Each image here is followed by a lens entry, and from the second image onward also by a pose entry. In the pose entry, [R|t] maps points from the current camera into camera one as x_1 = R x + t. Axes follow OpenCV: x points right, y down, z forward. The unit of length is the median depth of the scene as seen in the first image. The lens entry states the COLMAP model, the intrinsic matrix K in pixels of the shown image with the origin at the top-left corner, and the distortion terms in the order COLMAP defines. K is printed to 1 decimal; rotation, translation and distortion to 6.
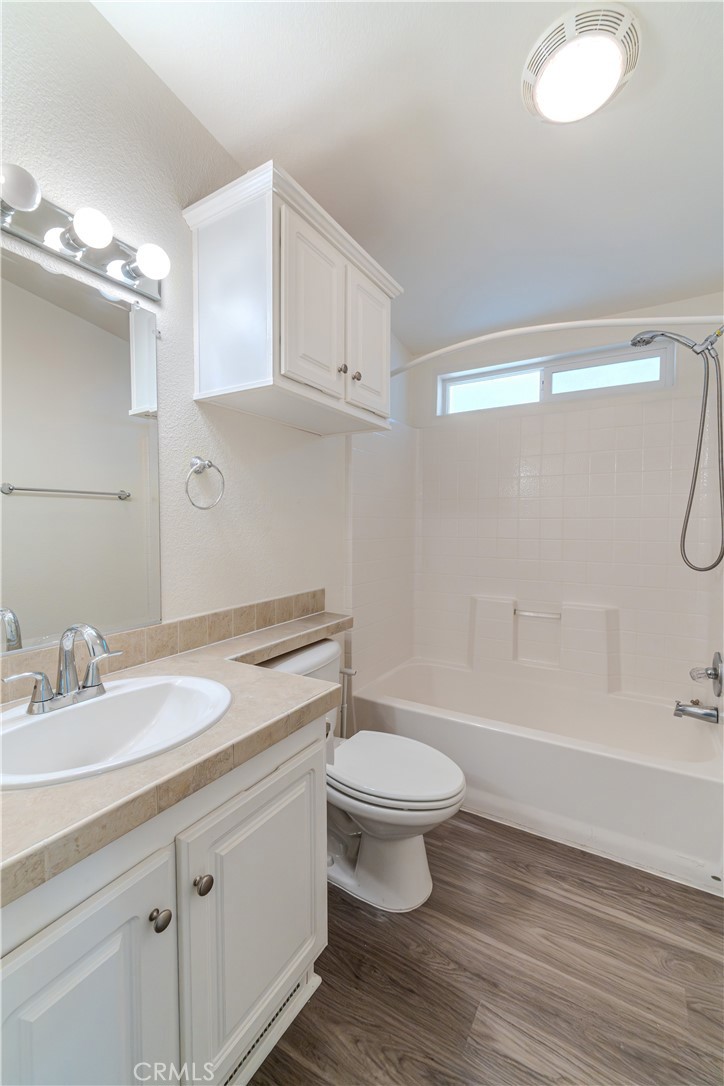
lens RADIAL K [[461.4, 0, 322.7], [0, 461.4, 552.0], [0, 0, 1]] dist [-0.001326, -0.001824]
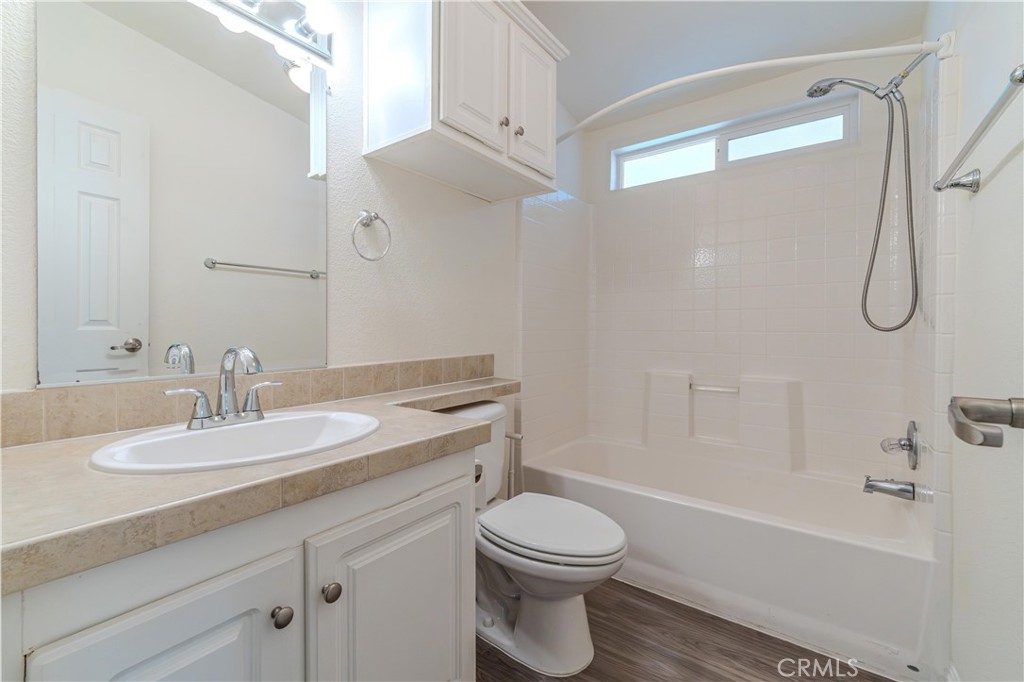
lens RADIAL K [[435.1, 0, 481.4], [0, 435.1, 355.0], [0, 0, 1]] dist [-0.001326, -0.001824]
pose [[0.994885, 0.016272, -0.099696, 0.088459], [-0.020172, 0.999065, -0.038239, 0.144211], [0.098981, 0.040055, 0.994283, 0.048661]]
